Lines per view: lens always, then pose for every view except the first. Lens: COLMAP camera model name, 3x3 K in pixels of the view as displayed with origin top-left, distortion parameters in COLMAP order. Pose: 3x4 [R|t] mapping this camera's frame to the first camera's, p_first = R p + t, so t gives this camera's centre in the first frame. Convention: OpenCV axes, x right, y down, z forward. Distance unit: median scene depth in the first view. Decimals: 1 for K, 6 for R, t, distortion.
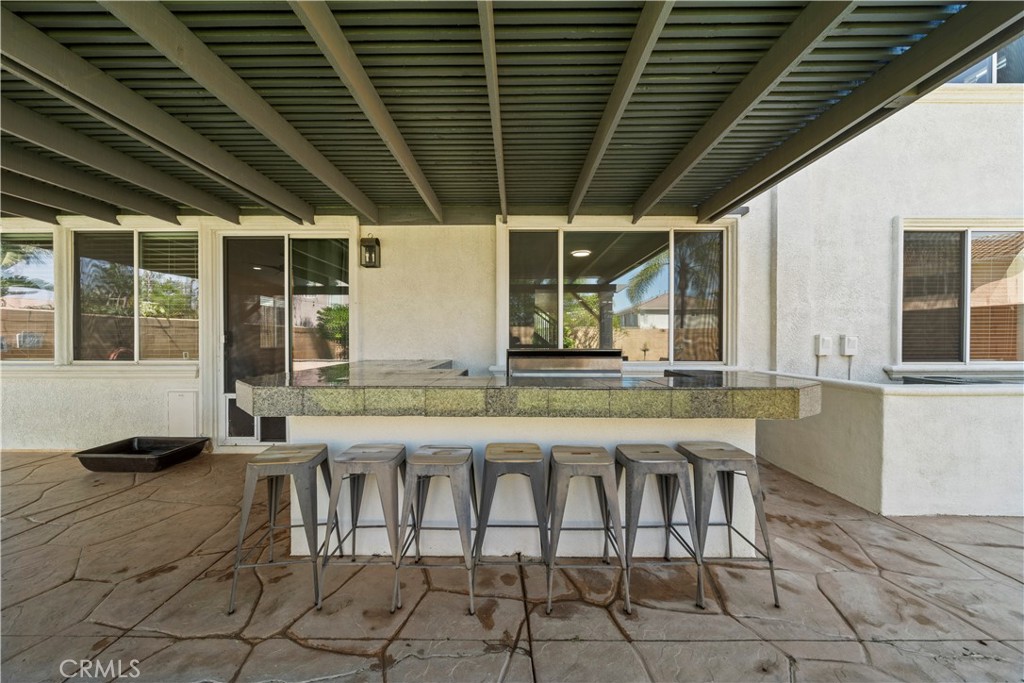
lens RADIAL K [[358.2, 0, 513.0], [0, 358.2, 345.3], [0, 0, 1]] dist [-0.003211, 0.000215]
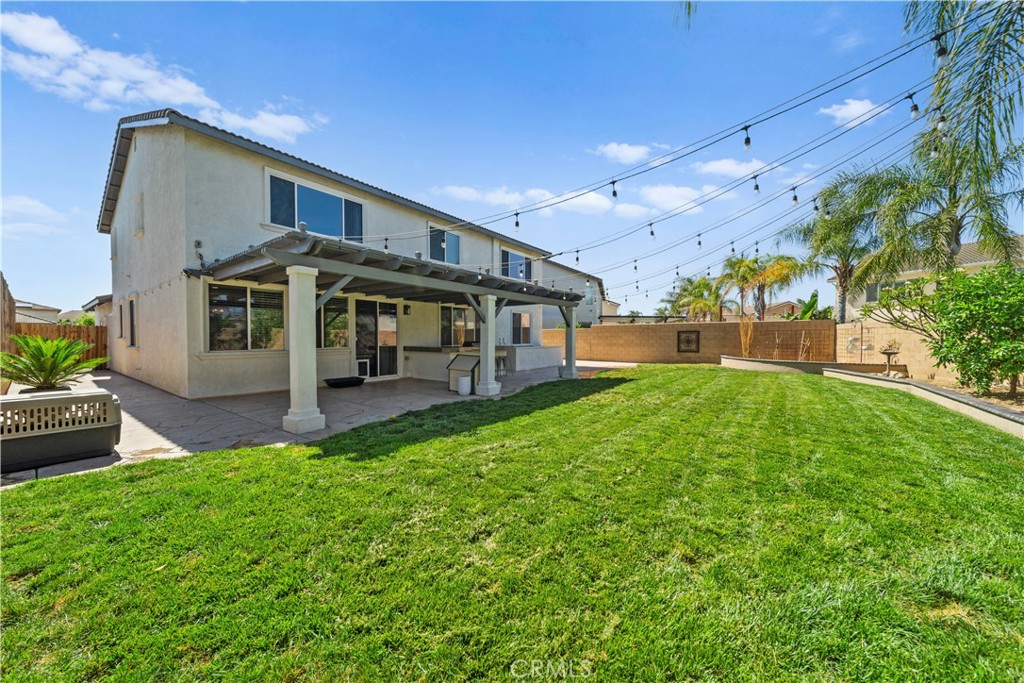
lens RADIAL K [[358.2, 0, 516.5], [0, 358.2, 342.9], [0, 0, 1]] dist [-0.003211, 0.000215]
pose [[0.573123, -0.009273, 0.819417, -2.293021], [0.002452, 0.999951, 0.009601, -0.008732], [-0.819466, -0.003493, 0.573117, -1.451920]]
